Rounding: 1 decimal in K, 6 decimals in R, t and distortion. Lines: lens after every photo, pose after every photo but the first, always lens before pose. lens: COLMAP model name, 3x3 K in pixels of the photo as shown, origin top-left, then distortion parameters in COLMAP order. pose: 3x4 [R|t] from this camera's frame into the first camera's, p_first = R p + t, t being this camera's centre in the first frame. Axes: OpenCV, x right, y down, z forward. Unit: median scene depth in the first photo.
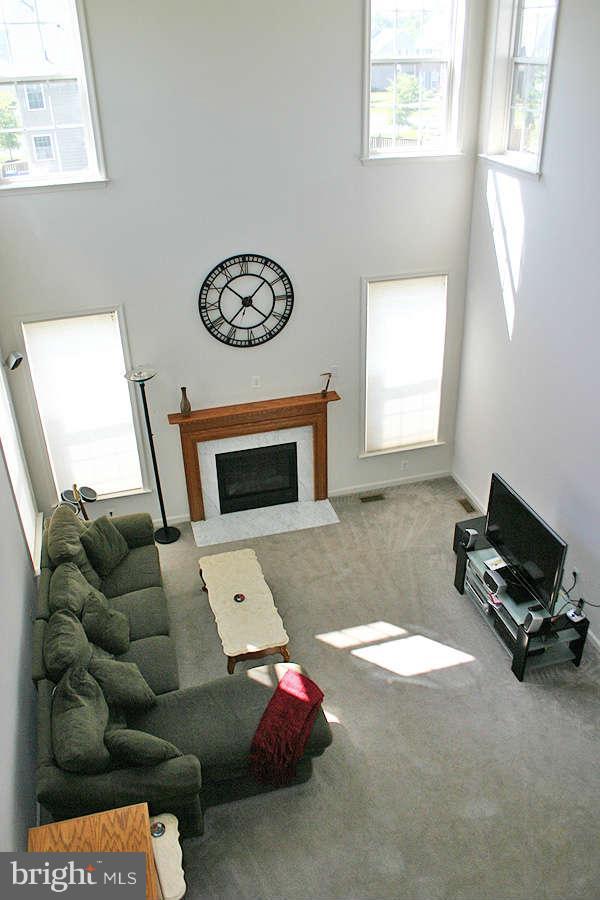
lens RADIAL K [[755.5, 0, 300.0], [0, 755.5, 450.0], [0, 0, 1]] dist [-0.138665, 0.124601]
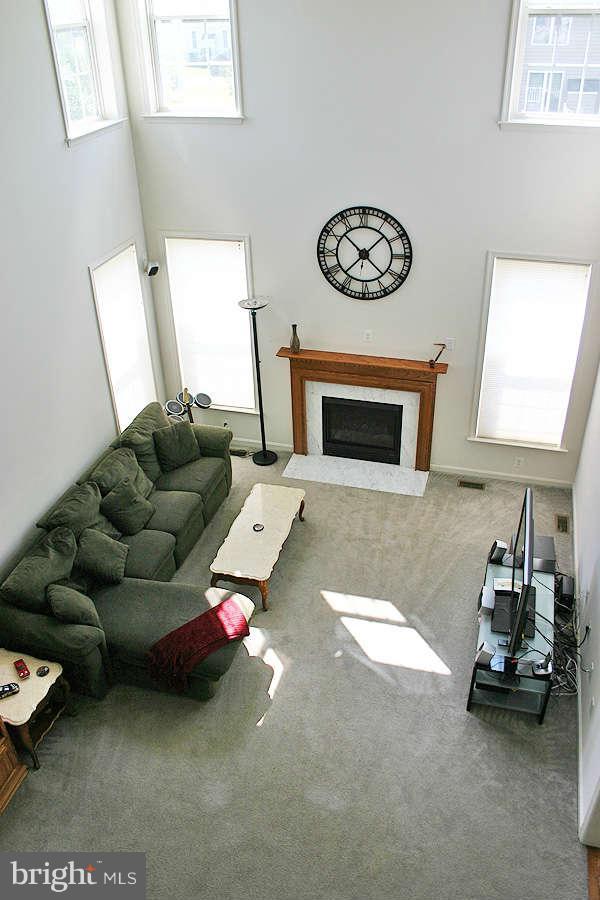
lens RADIAL K [[755.5, 0, 300.0], [0, 755.5, 450.0], [0, 0, 1]] dist [-0.138665, 0.124601]
pose [[0.855740, 0.284764, -0.431993, 0.357703], [-0.251125, 0.958575, 0.134424, -0.059387], [0.452377, -0.006547, 0.891803, 0.069695]]
